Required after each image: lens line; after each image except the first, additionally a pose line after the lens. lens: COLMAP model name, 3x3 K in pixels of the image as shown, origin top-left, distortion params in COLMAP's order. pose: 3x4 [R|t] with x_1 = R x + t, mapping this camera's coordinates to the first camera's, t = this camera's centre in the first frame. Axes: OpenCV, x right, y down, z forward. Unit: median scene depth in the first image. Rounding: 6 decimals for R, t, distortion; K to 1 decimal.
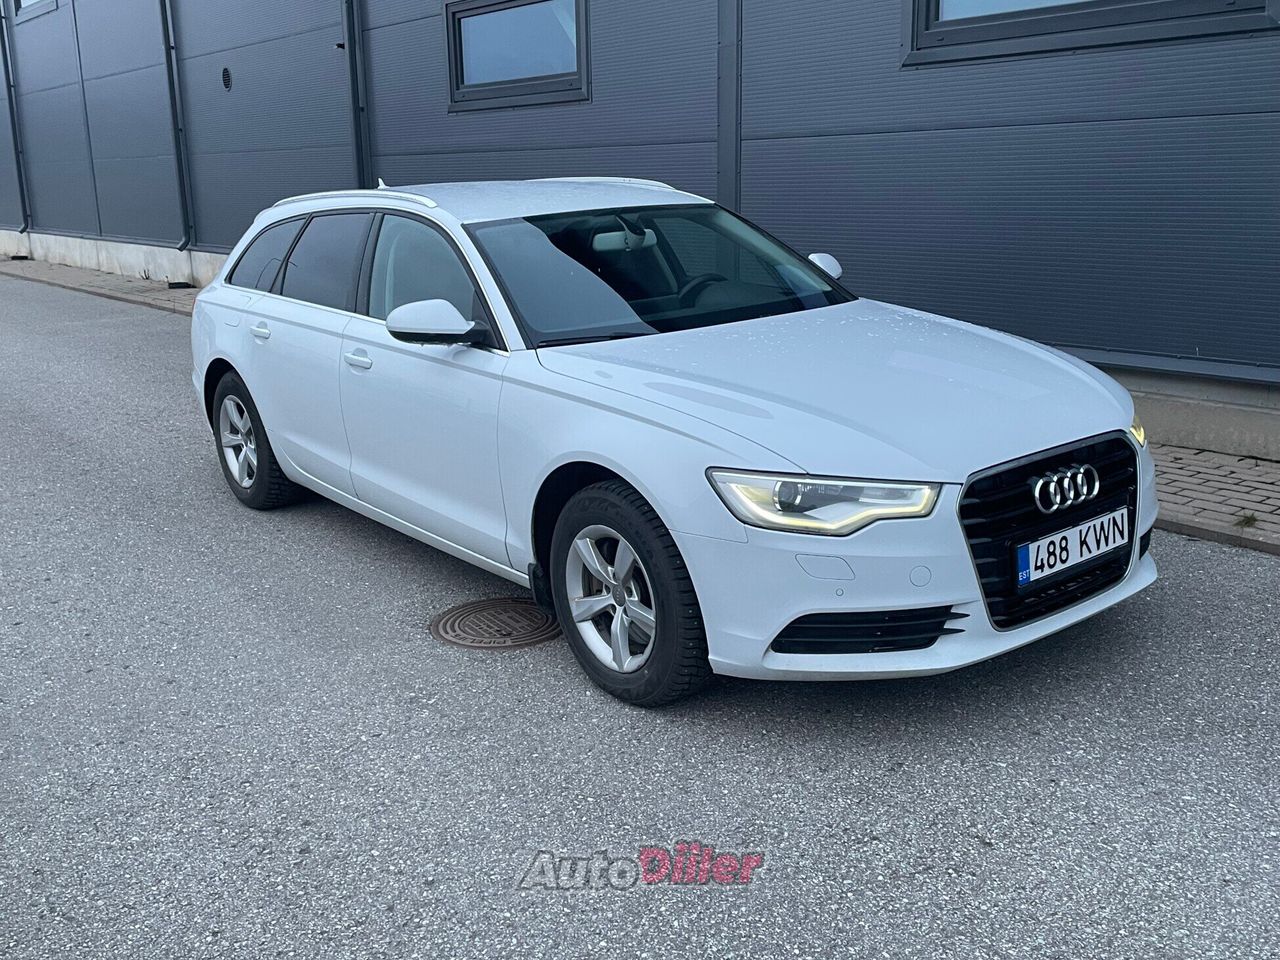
lens RADIAL K [[1203.4, 0, 640.0], [0, 1203.4, 480.0], [0, 0, 1]] dist [0.097798, -0.113458]
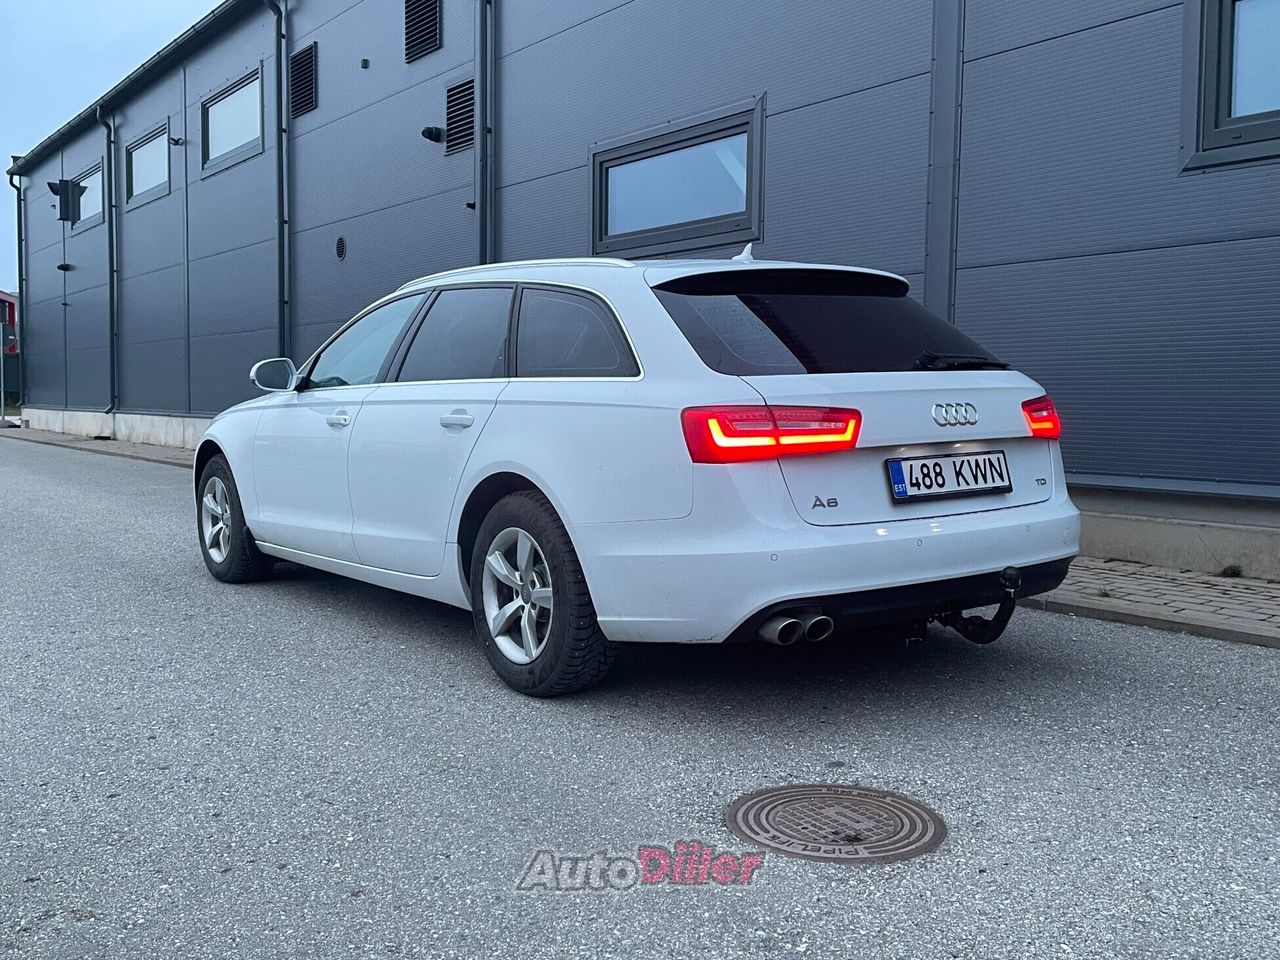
lens RADIAL K [[1203.4, 0, 640.0], [0, 1203.4, 480.0], [0, 0, 1]] dist [0.097798, -0.113458]
pose [[0.998867, 0.027921, -0.038538, -0.131069], [-0.034383, 0.983289, -0.178776, 0.037989], [0.032902, 0.179898, 0.983135, 0.209285]]
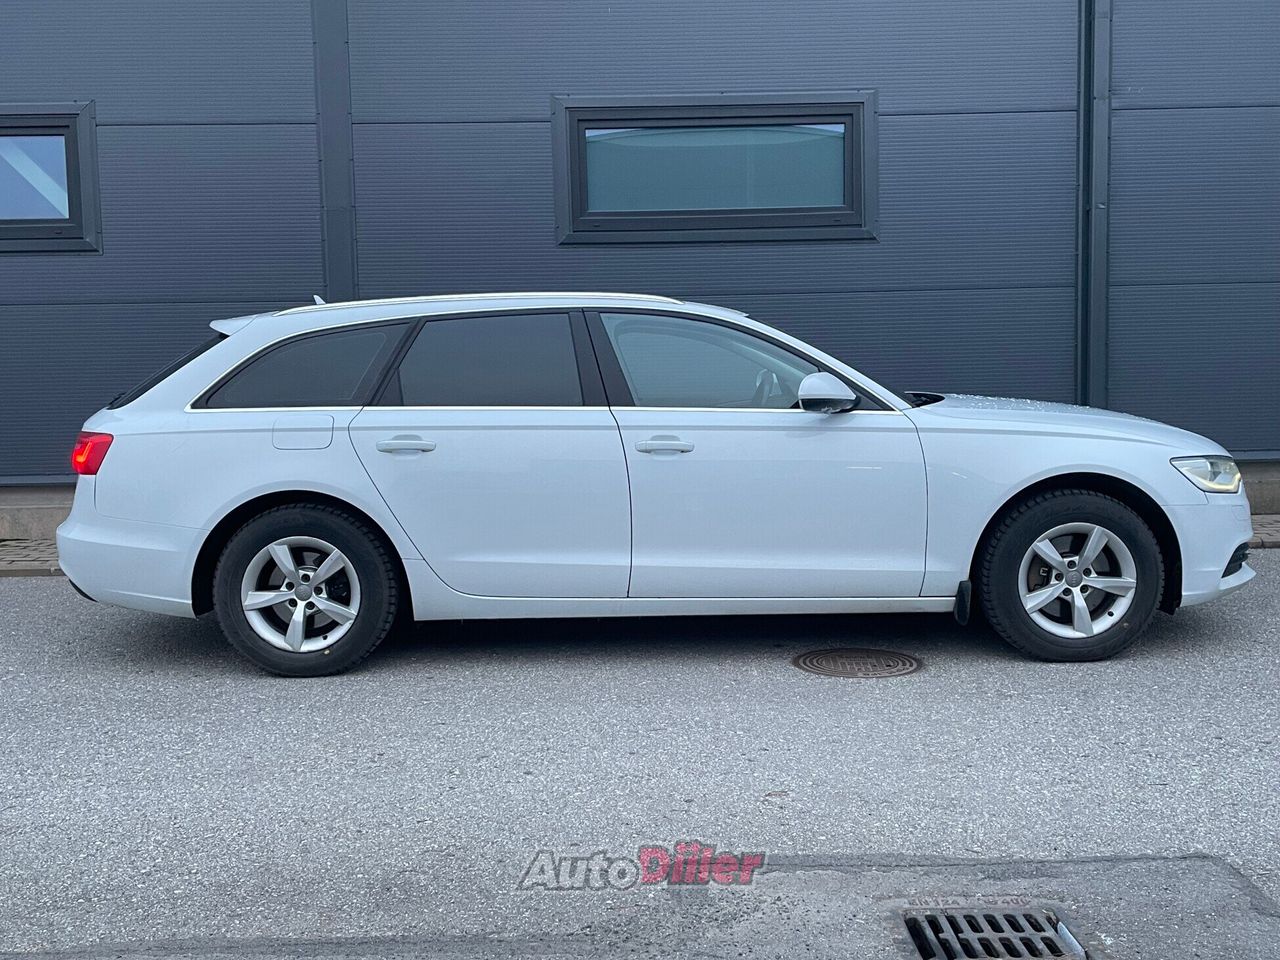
lens RADIAL K [[1203.4, 0, 640.0], [0, 1203.4, 480.0], [0, 0, 1]] dist [0.097798, -0.113458]
pose [[0.629724, -0.051743, 0.775094, -0.715372], [0.197110, 0.975767, -0.095003, 0.013413], [-0.751395, 0.212604, 0.624664, 0.274944]]
